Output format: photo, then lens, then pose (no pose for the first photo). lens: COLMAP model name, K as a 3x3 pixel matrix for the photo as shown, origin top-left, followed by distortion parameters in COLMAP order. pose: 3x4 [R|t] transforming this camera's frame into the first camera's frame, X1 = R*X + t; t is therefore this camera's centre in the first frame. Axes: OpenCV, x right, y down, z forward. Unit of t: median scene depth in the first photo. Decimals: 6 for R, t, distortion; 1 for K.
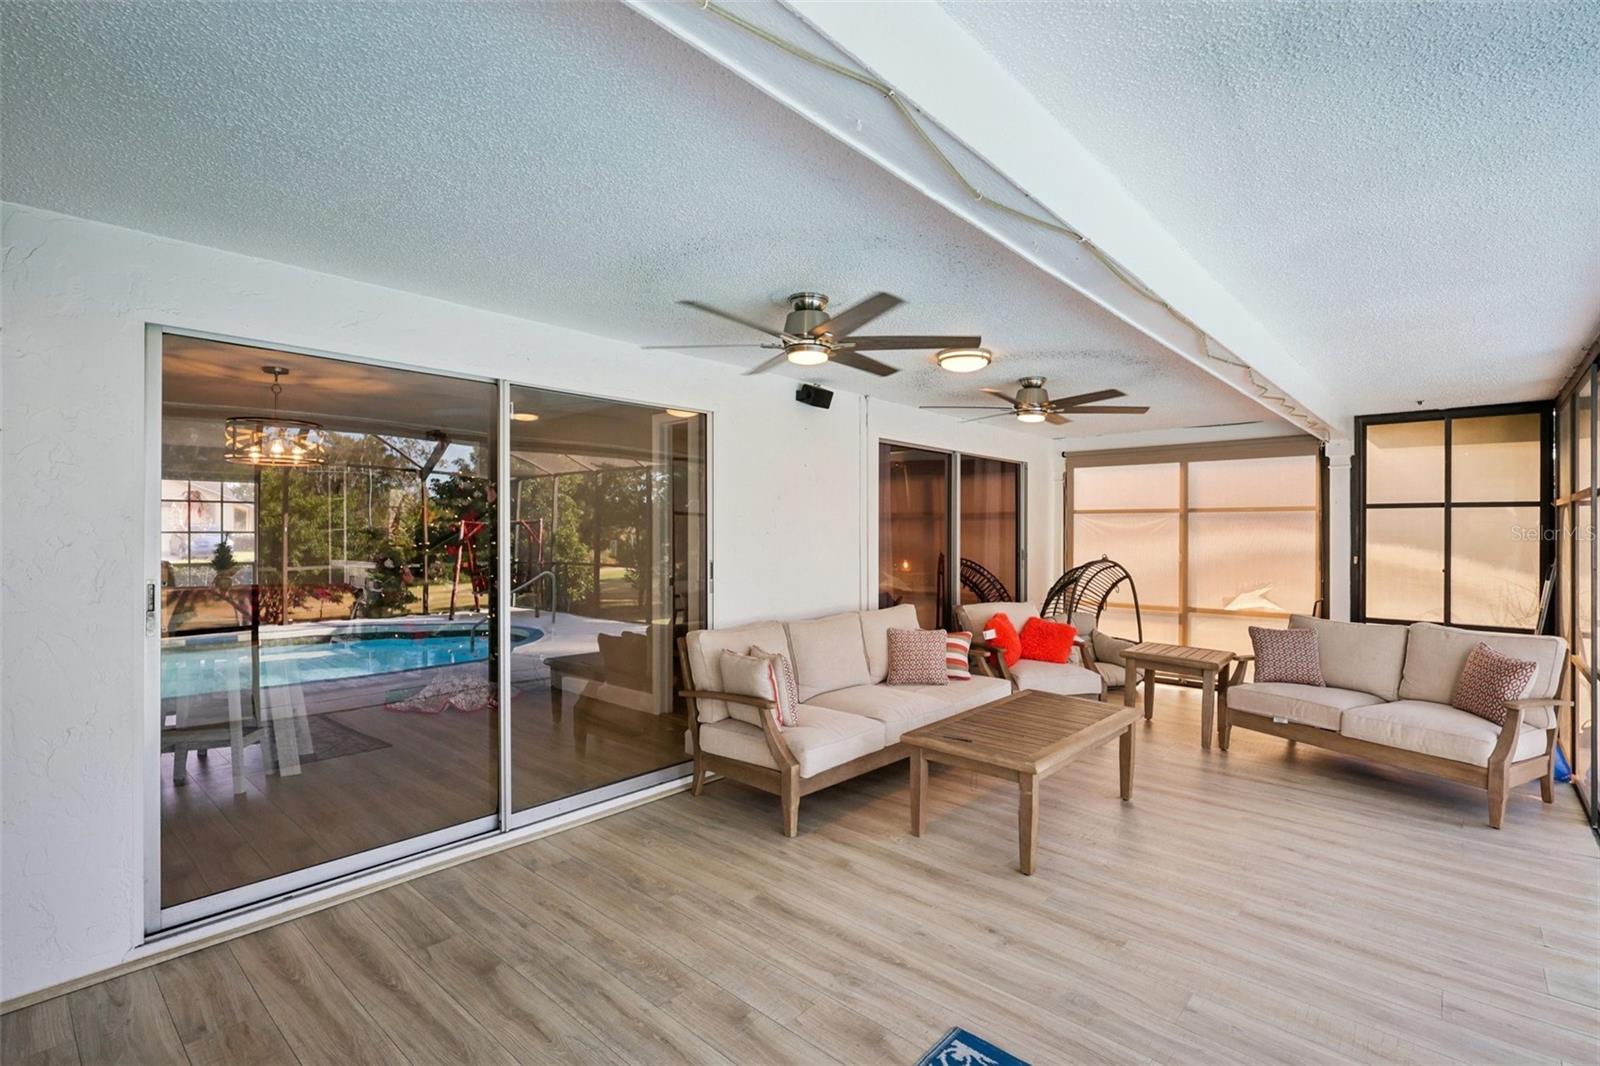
lens RADIAL K [[749.4, 0, 796.4], [0, 749.4, 537.9], [0, 0, 1]] dist [-0.002851, 0.000414]
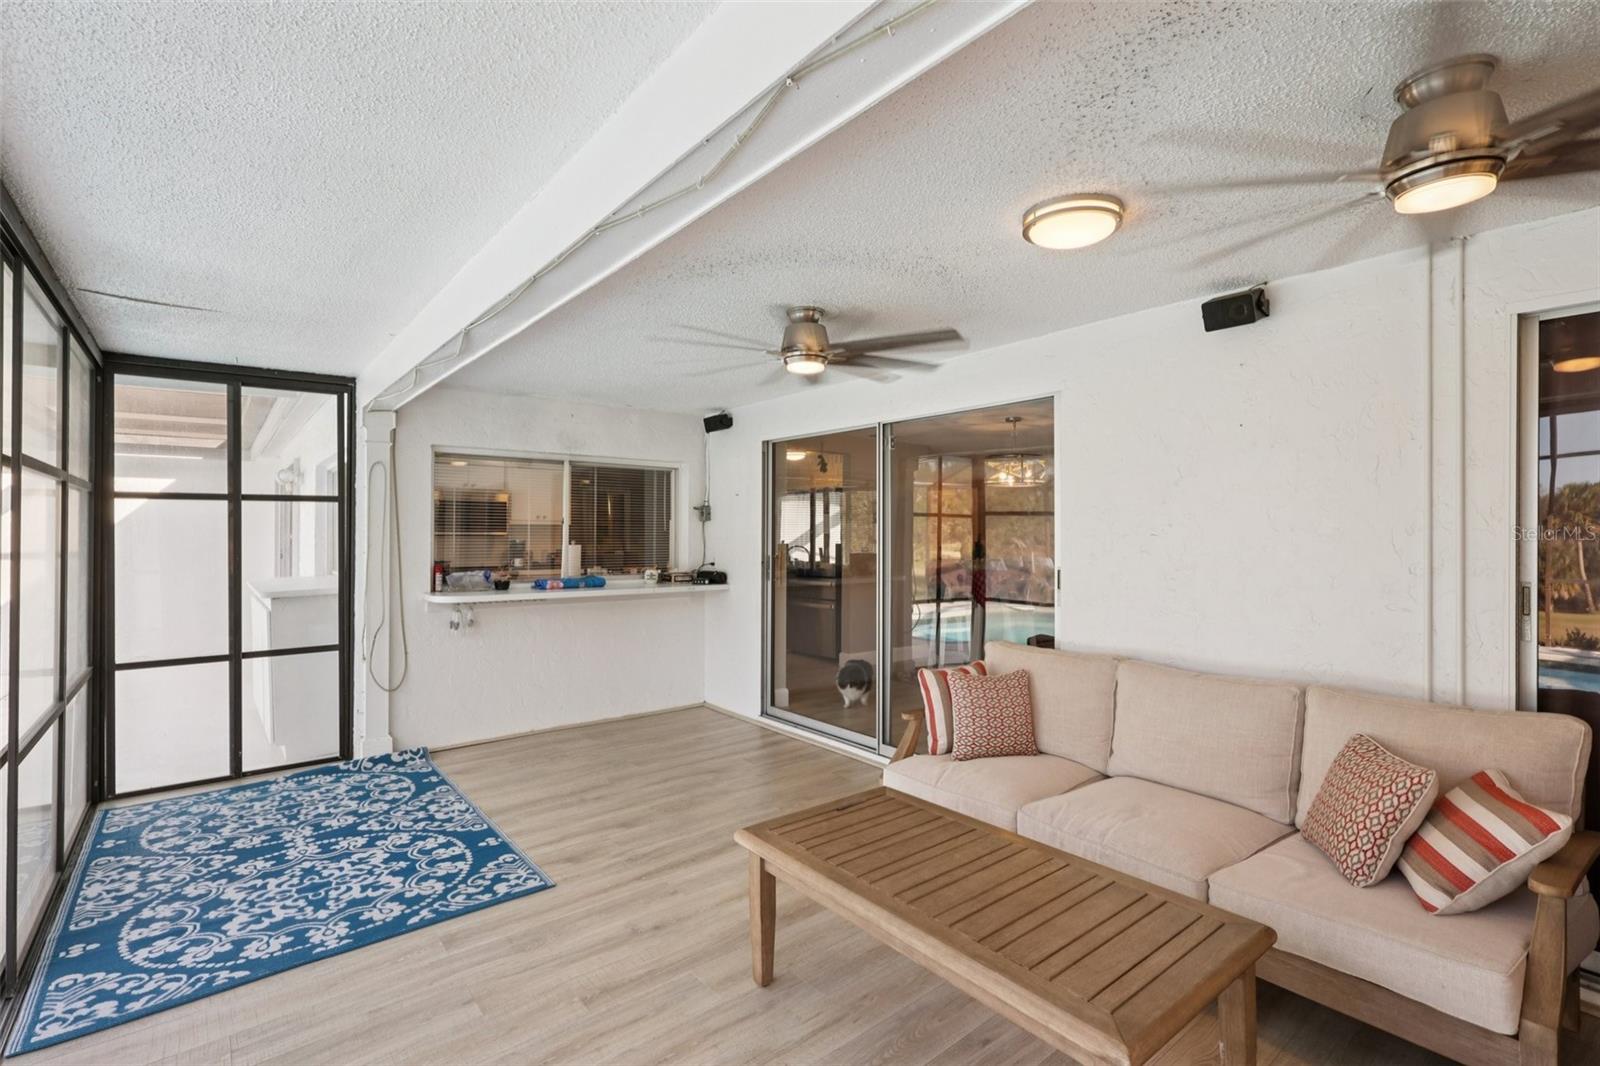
lens RADIAL K [[749.4, 0, 798.6], [0, 749.4, 529.6], [0, 0, 1]] dist [-0.002851, 0.000414]
pose [[-0.168835, -0.008780, -0.985605, 1.066997], [-0.007628, 0.999942, -0.007601, -0.005111], [0.985615, 0.006235, -0.168892, 1.177069]]
